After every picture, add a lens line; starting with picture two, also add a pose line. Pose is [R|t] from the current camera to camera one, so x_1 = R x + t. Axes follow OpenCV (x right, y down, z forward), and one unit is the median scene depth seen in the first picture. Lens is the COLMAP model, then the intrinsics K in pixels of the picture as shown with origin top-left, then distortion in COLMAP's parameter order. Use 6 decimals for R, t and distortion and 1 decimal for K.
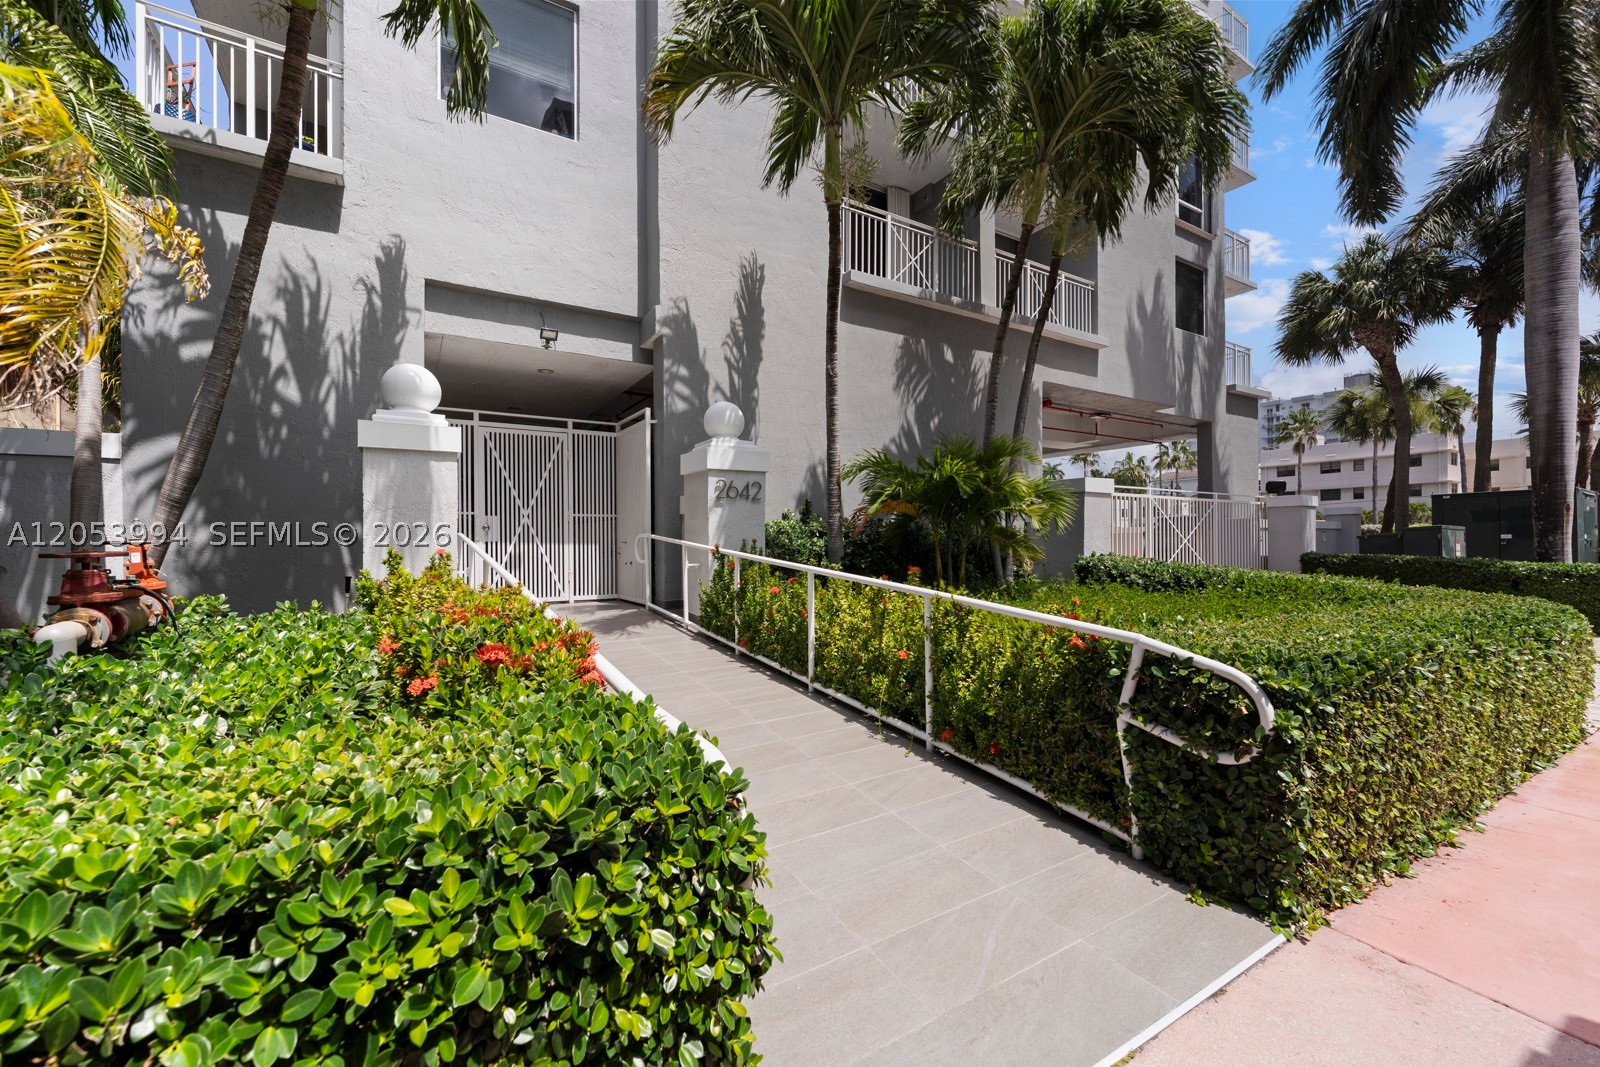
lens RADIAL K [[642.5, 0, 800.5], [0, 642.5, 542.0], [0, 0, 1]] dist [0.000075, -0.000459]
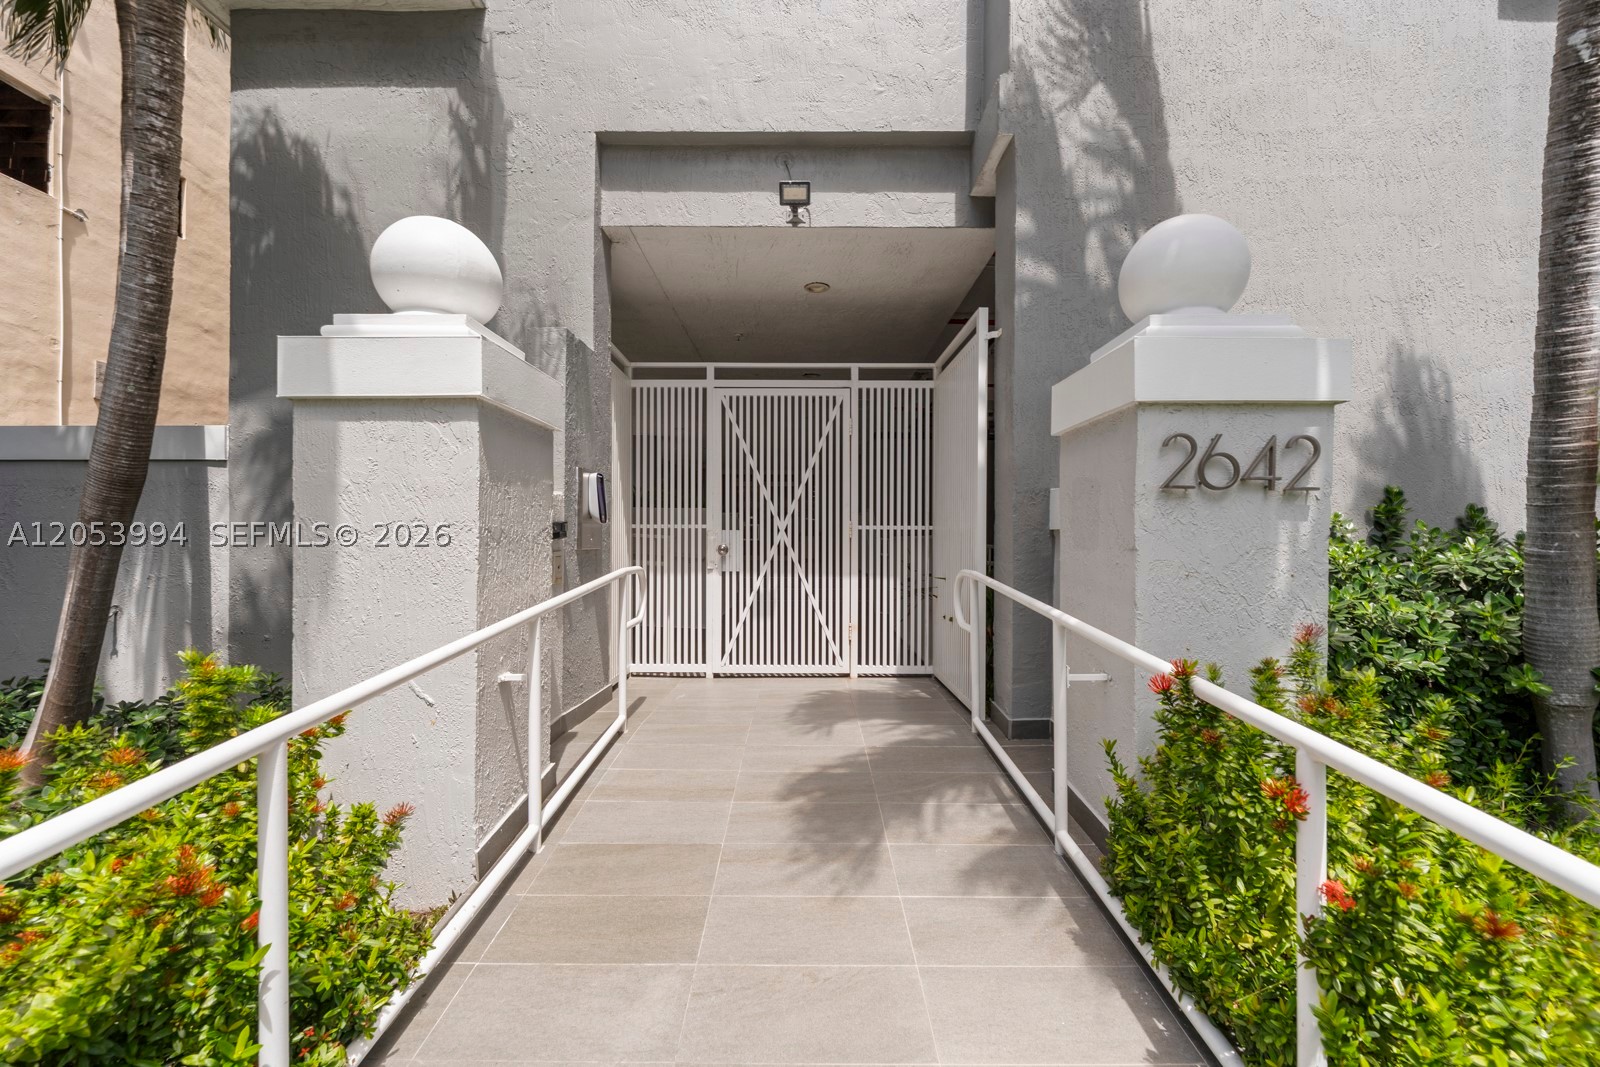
lens RADIAL K [[642.5, 0, 800.5], [0, 642.5, 542.0], [0, 0, 1]] dist [0.000075, -0.000459]
pose [[0.845243, 0.011901, -0.534249, -0.090896], [-0.009406, 0.999928, 0.007393, -0.034613], [0.534299, -0.001224, 0.845295, 0.506593]]
